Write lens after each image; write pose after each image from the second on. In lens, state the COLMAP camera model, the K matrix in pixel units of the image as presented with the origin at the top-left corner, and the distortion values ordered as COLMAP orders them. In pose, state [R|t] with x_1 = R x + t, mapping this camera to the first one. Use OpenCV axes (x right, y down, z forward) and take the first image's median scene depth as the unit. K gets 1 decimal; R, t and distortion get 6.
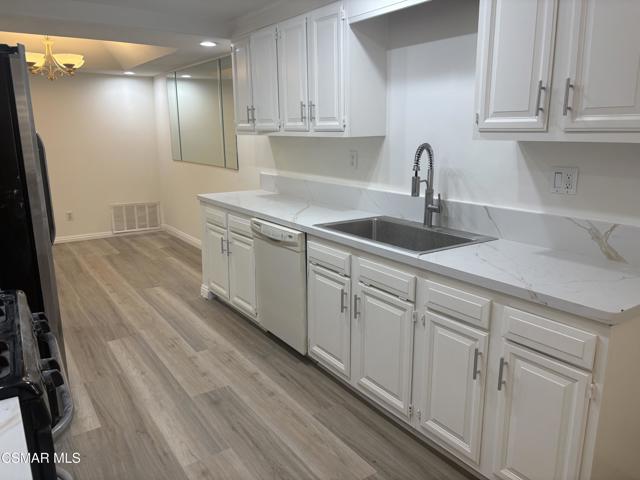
lens RADIAL K [[490.4, 0, 321.7], [0, 490.4, 239.8], [0, 0, 1]] dist [0.011222, 0.002295]
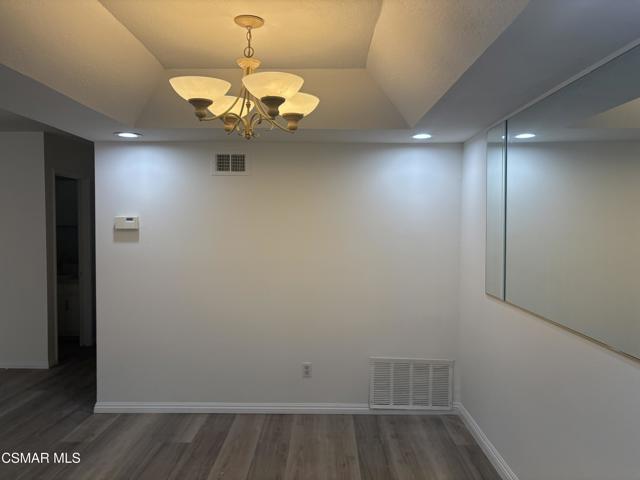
lens RADIAL K [[490.4, 0, 321.7], [0, 490.4, 239.8], [0, 0, 1]] dist [0.011222, 0.002295]
pose [[0.817247, 0.028430, -0.575586, -0.283448], [-0.137015, 0.979728, -0.146148, -0.223537], [0.559763, 0.198303, 0.804575, 0.910223]]
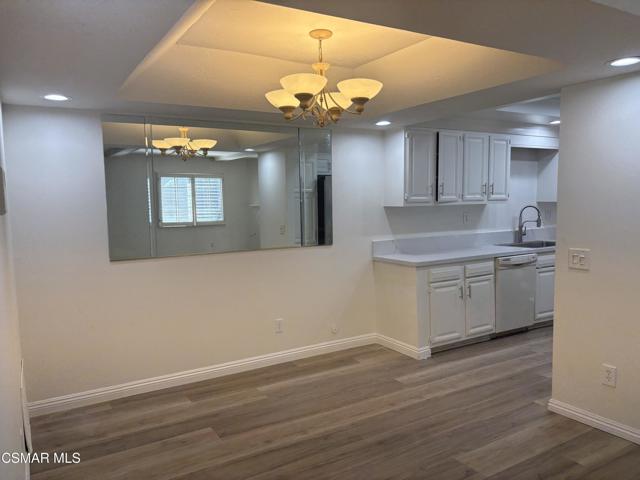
lens RADIAL K [[486.6, 0, 321.8], [0, 486.6, 242.4], [0, 0, 1]] dist [0.038223, -0.030056]
pose [[0.057324, -0.083411, 0.994865, -1.573266], [0.238670, 0.968754, 0.067470, -0.304411], [-0.969407, 0.233577, 0.075440, 1.339661]]
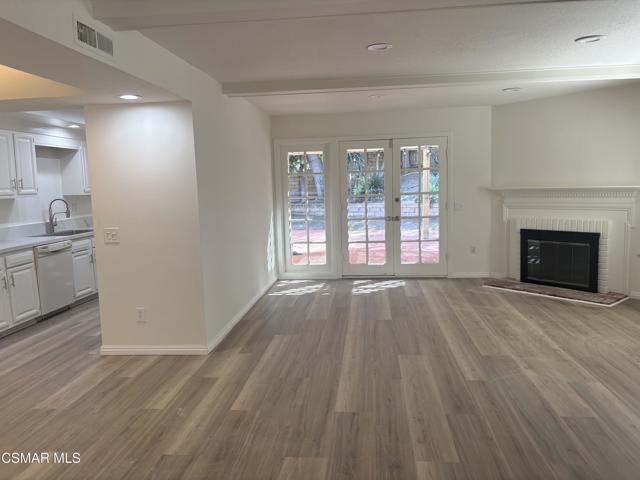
lens RADIAL K [[487.4, 0, 320.0], [0, 487.4, 236.4], [0, 0, 1]] dist [0.045644, -0.051569]
pose [[-0.759832, -0.041674, 0.648782, -1.831032], [0.179186, 0.945865, 0.270613, -0.335615], [-0.624938, 0.321873, -0.711231, 1.499158]]
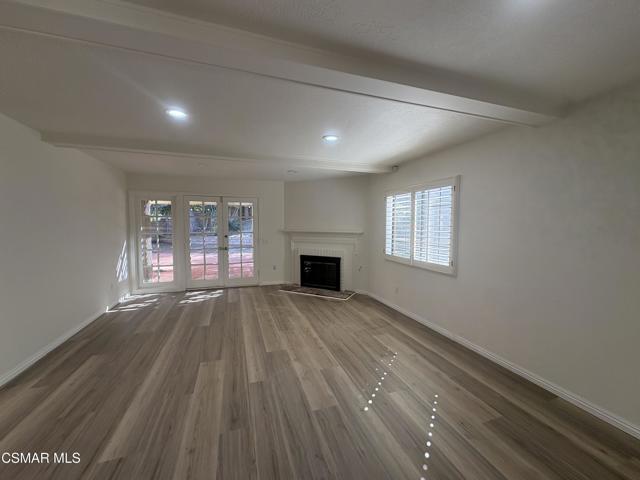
lens RADIAL K [[255.8, 0, 319.2], [0, 255.8, 240.0], [0, 0, 1]] dist [-0.000021, 0.000193]
pose [[-0.960755, -0.015587, 0.276960, -1.771460], [0.063080, 0.959986, 0.272850, -0.255735], [-0.270131, 0.279612, -0.921328, 1.144050]]
